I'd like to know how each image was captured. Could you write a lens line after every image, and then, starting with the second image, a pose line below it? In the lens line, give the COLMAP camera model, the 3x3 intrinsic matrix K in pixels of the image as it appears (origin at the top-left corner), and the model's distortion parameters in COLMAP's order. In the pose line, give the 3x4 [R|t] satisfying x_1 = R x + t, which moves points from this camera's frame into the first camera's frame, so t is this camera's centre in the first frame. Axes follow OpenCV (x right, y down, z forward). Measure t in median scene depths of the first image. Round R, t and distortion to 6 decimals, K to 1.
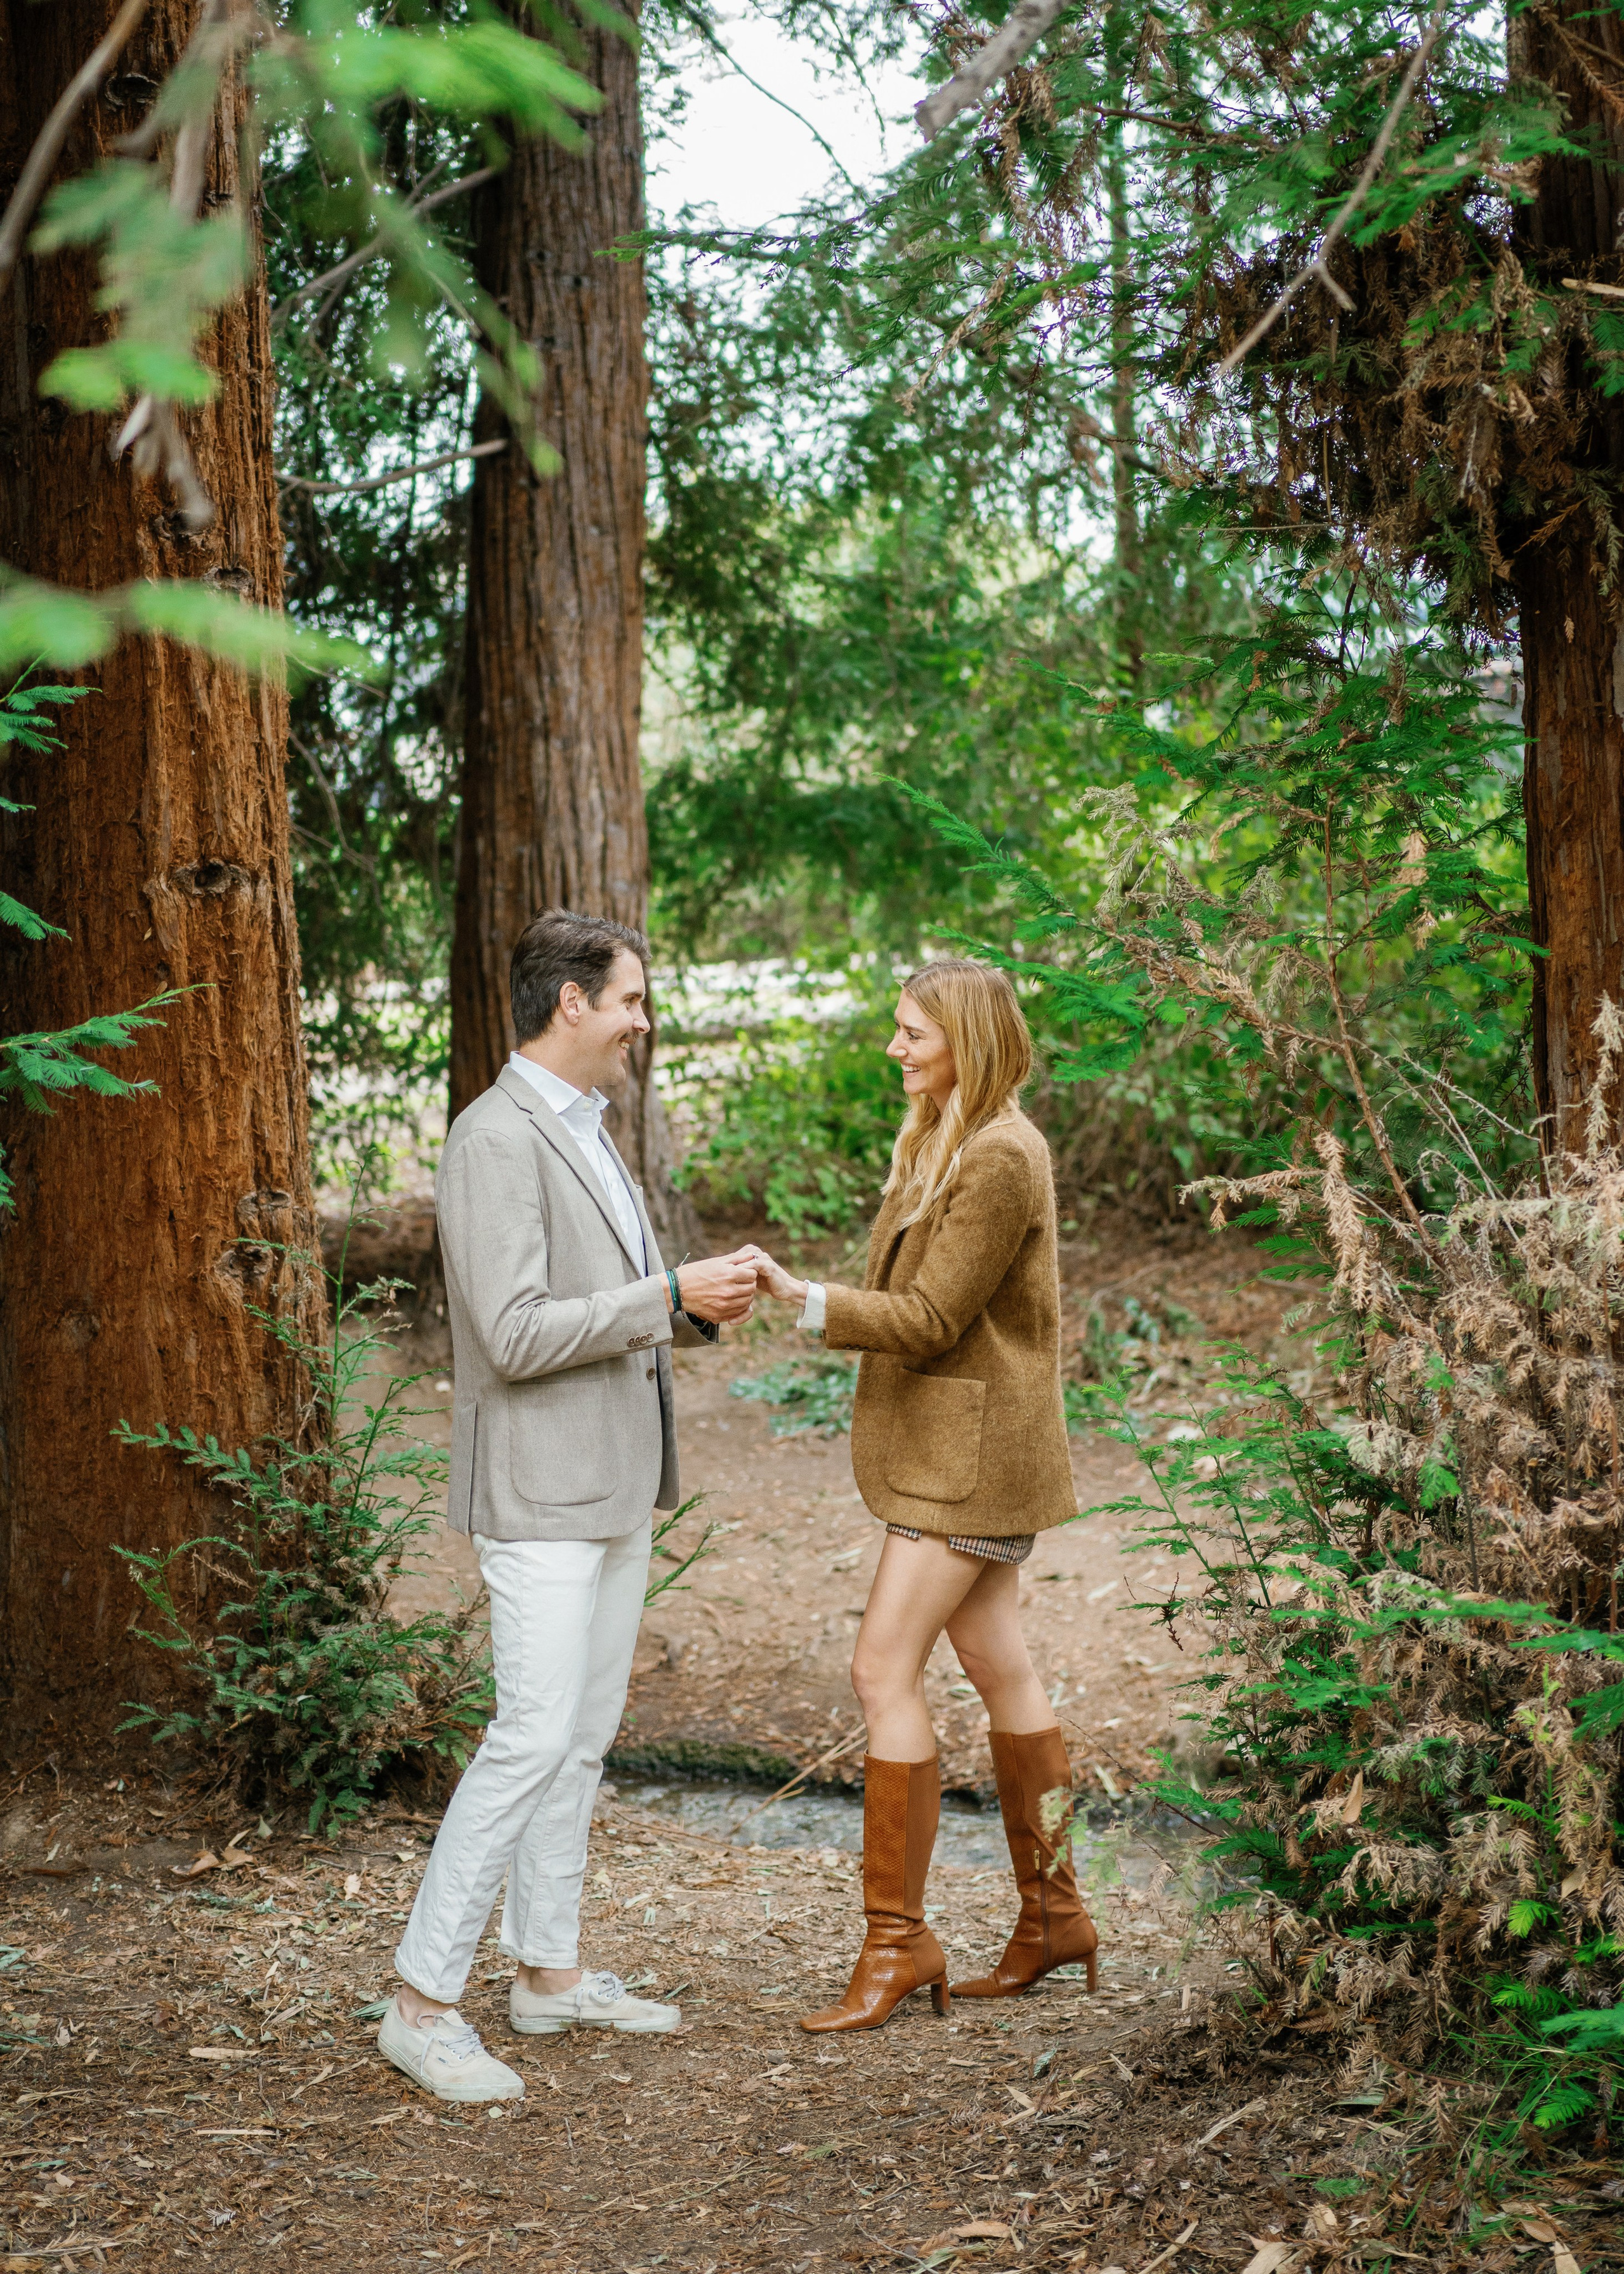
lens RADIAL K [[3227.9, 0, 818.1], [0, 3227.9, 1033.9], [0, 0, 1]] dist [-0.000519, -0.299907]
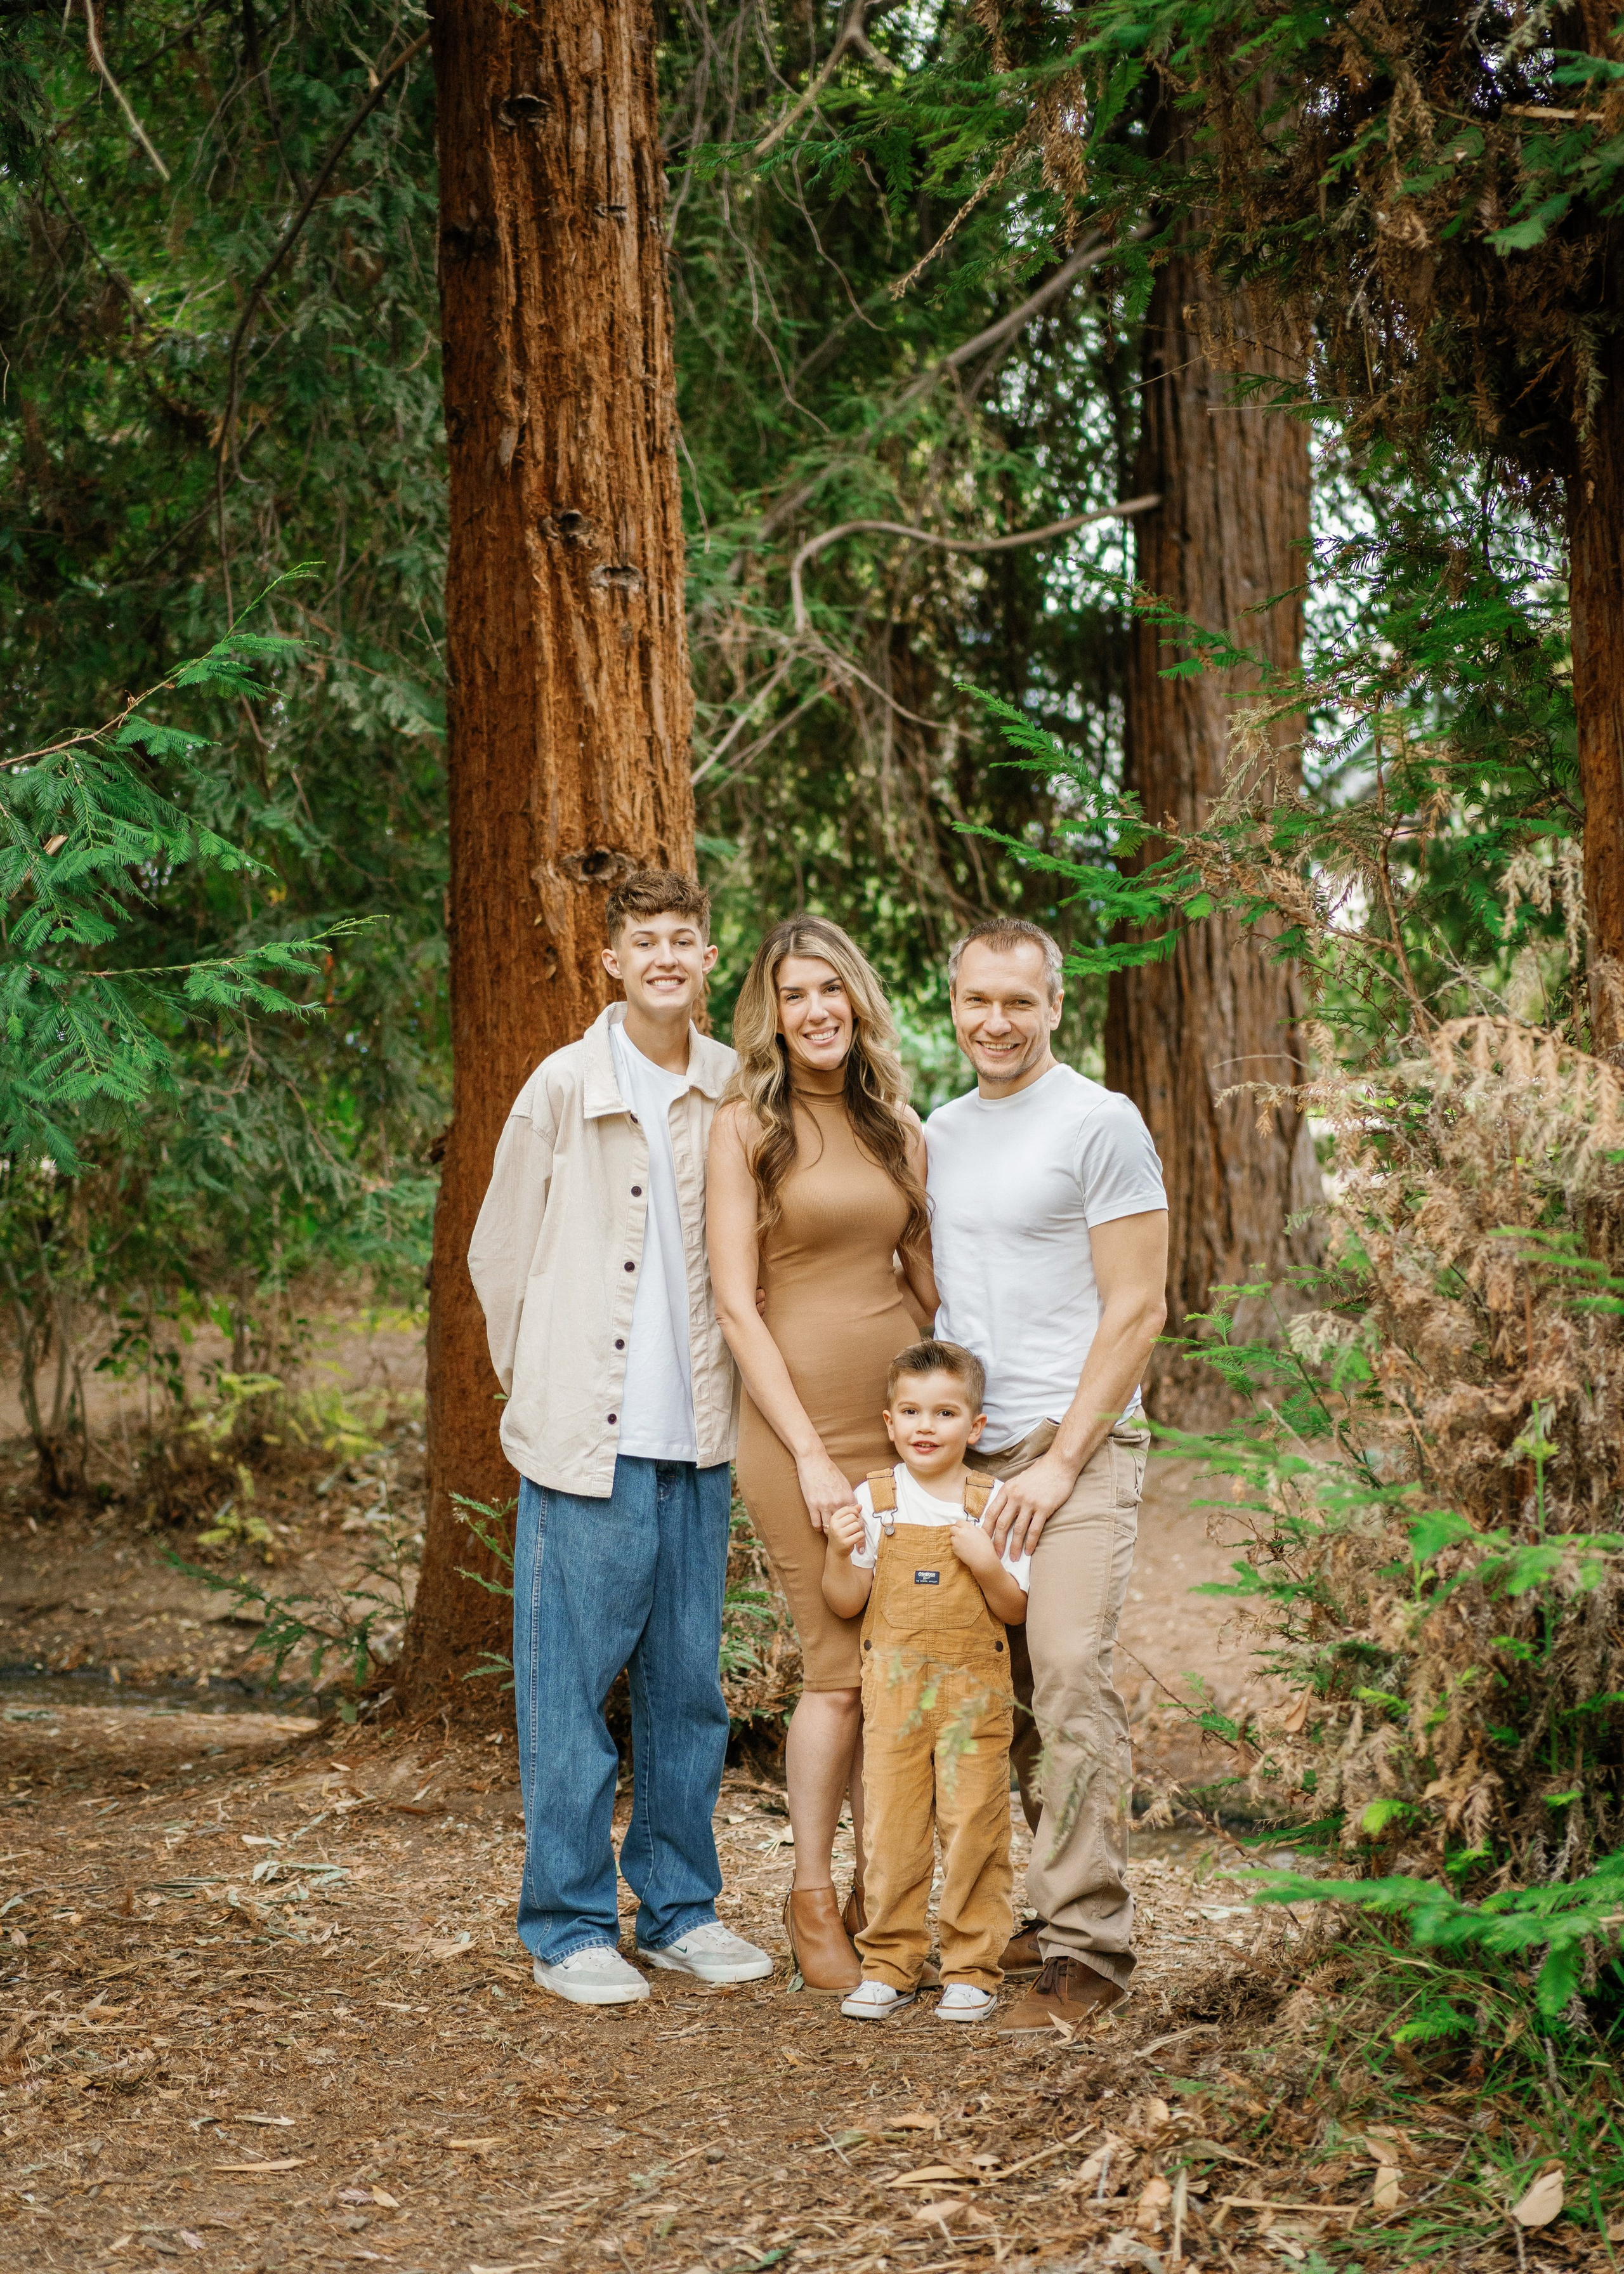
lens RADIAL K [[3288.8, 0, 812.0], [0, 3288.8, 1137.0], [0, 0, 1]] dist [0.004182, -0.321604]
pose [[0.954501, 0.013857, -0.297885, 0.194761], [-0.018276, 0.999760, -0.012055, 0.050655], [0.297646, 0.016950, 0.954526, 0.013248]]
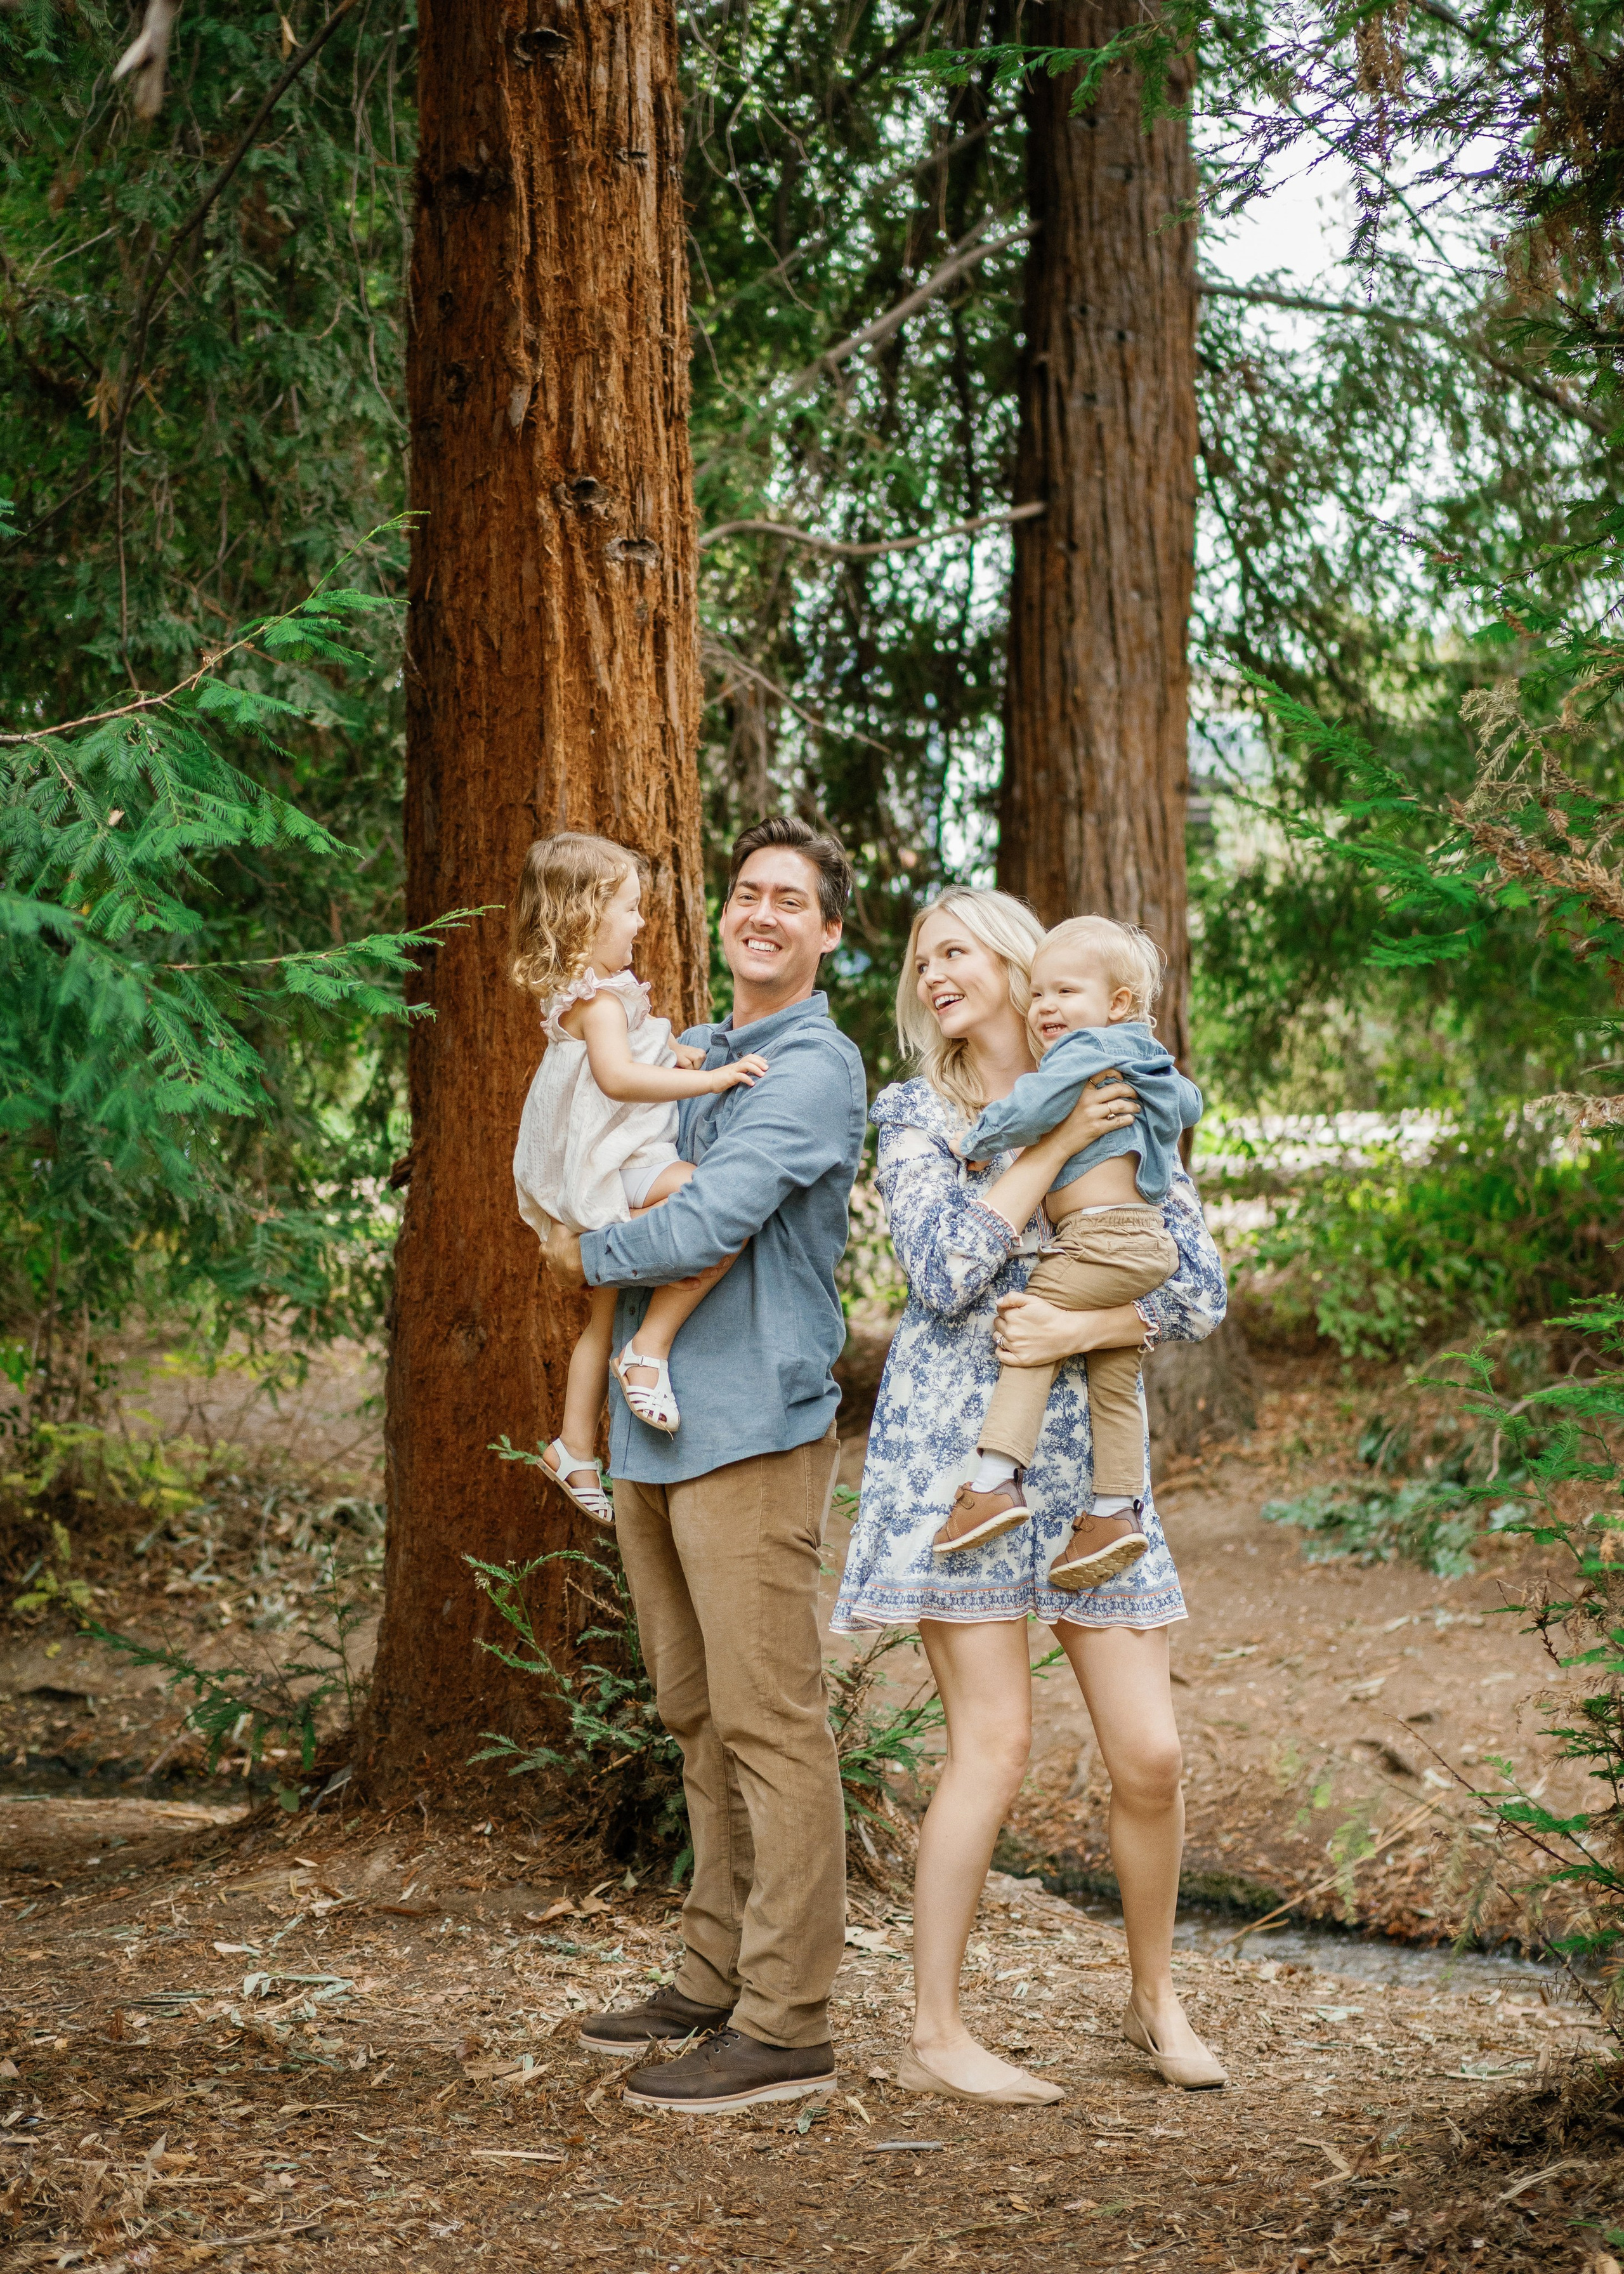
lens RADIAL K [[3362.3, 0, 807.3], [0, 3362.3, 1010.1], [0, 0, 1]] dist [-0.002570, -0.270127]
pose [[0.978957, 0.009191, -0.203859, 0.071366], [-0.022807, 0.997654, -0.064543, 0.057515], [0.202787, 0.067835, 0.976870, 0.049660]]
